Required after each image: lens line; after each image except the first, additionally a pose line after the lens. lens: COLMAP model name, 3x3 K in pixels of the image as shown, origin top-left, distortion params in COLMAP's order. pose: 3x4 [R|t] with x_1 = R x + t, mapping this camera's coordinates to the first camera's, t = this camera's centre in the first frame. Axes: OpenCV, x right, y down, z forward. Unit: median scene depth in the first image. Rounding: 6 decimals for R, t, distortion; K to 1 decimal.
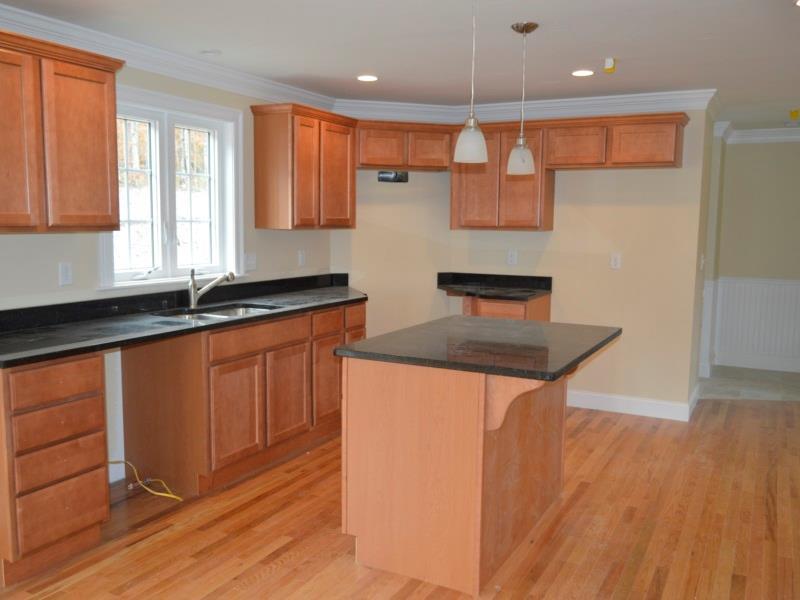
lens RADIAL K [[718.6, 0, 396.1], [0, 718.6, 301.9], [0, 0, 1]] dist [-0.004904, -0.002459]
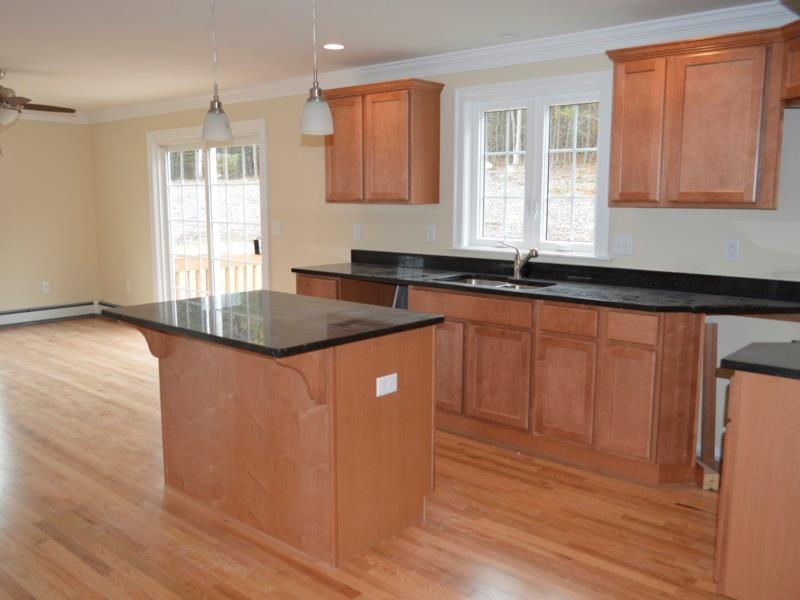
lens RADIAL K [[718.6, 0, 396.1], [0, 718.6, 301.9], [0, 0, 1]] dist [-0.004904, -0.002459]
pose [[-0.243082, 0.131561, -0.961042, 0.866236], [-0.113707, 0.980064, 0.162926, -0.121442], [0.963318, 0.148881, -0.223277, 1.169812]]
